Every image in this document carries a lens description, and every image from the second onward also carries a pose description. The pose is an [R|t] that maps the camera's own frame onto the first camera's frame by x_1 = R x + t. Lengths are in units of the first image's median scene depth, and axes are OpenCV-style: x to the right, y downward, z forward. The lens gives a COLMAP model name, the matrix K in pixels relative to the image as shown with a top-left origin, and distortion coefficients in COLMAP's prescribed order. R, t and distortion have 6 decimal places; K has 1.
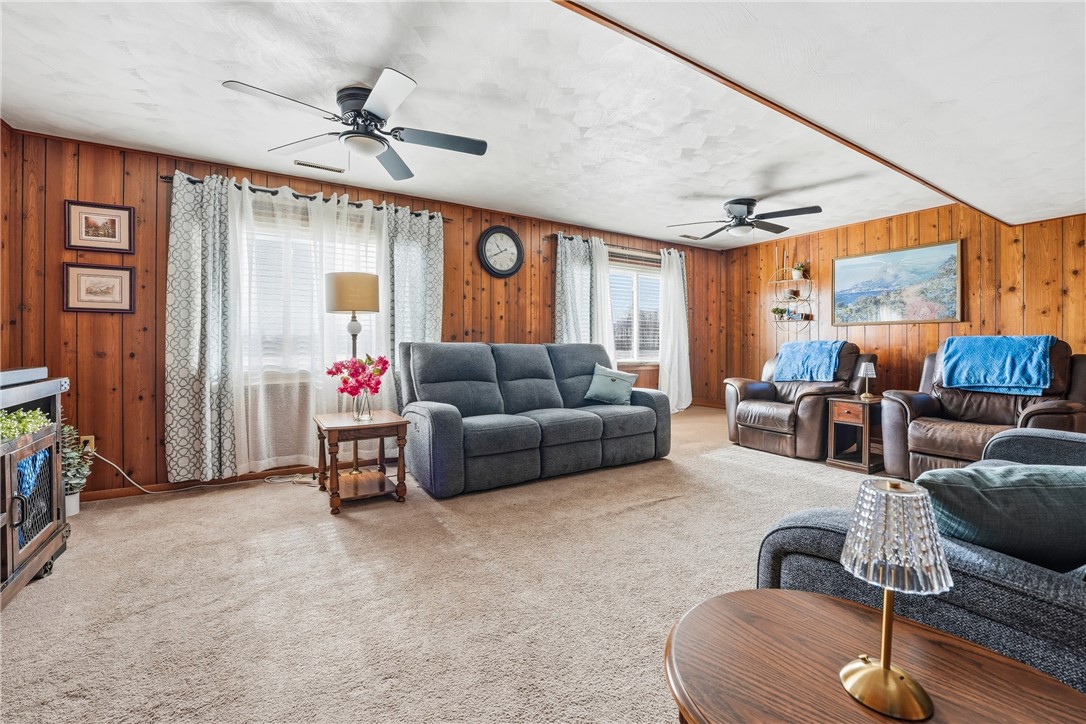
lens RADIAL K [[449.4, 0, 544.6], [0, 449.4, 356.6], [0, 0, 1]] dist [-0.022428, 0.000017]
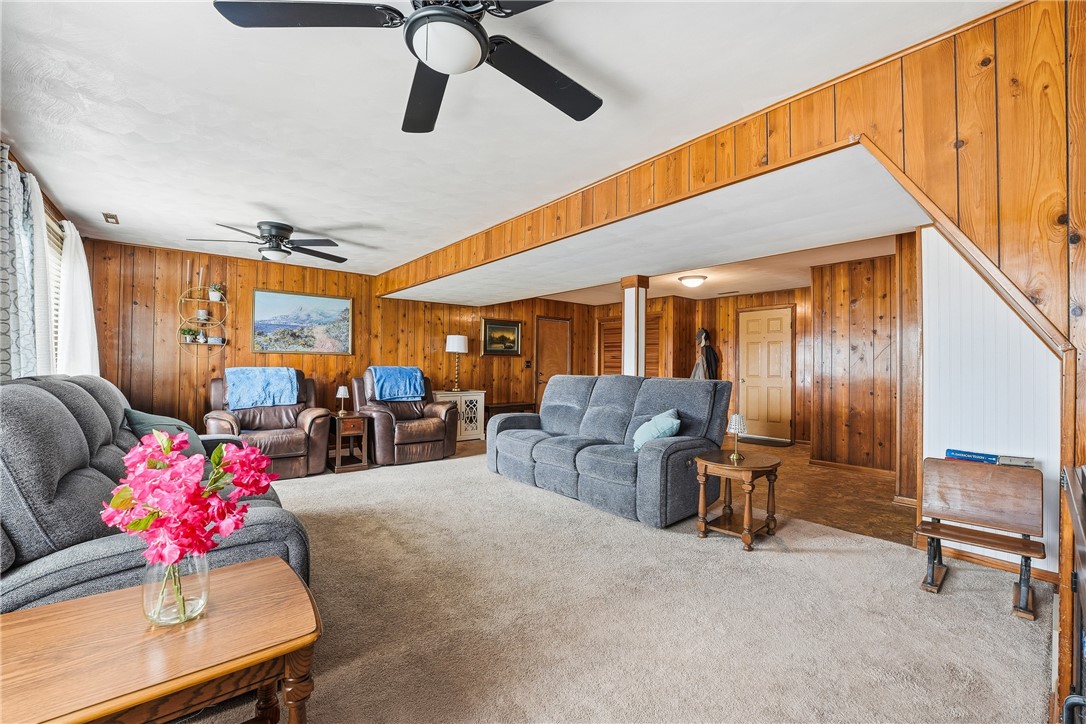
lens RADIAL K [[455.6, 0, 525.7], [0, 455.6, 363.7], [0, 0, 1]] dist [-0.021627, 0.000021]
pose [[-0.101413, 0.003260, 0.994839, -0.652685], [0.011426, 0.999932, -0.002112, -0.044533], [-0.994779, 0.011153, -0.101443, 0.632584]]
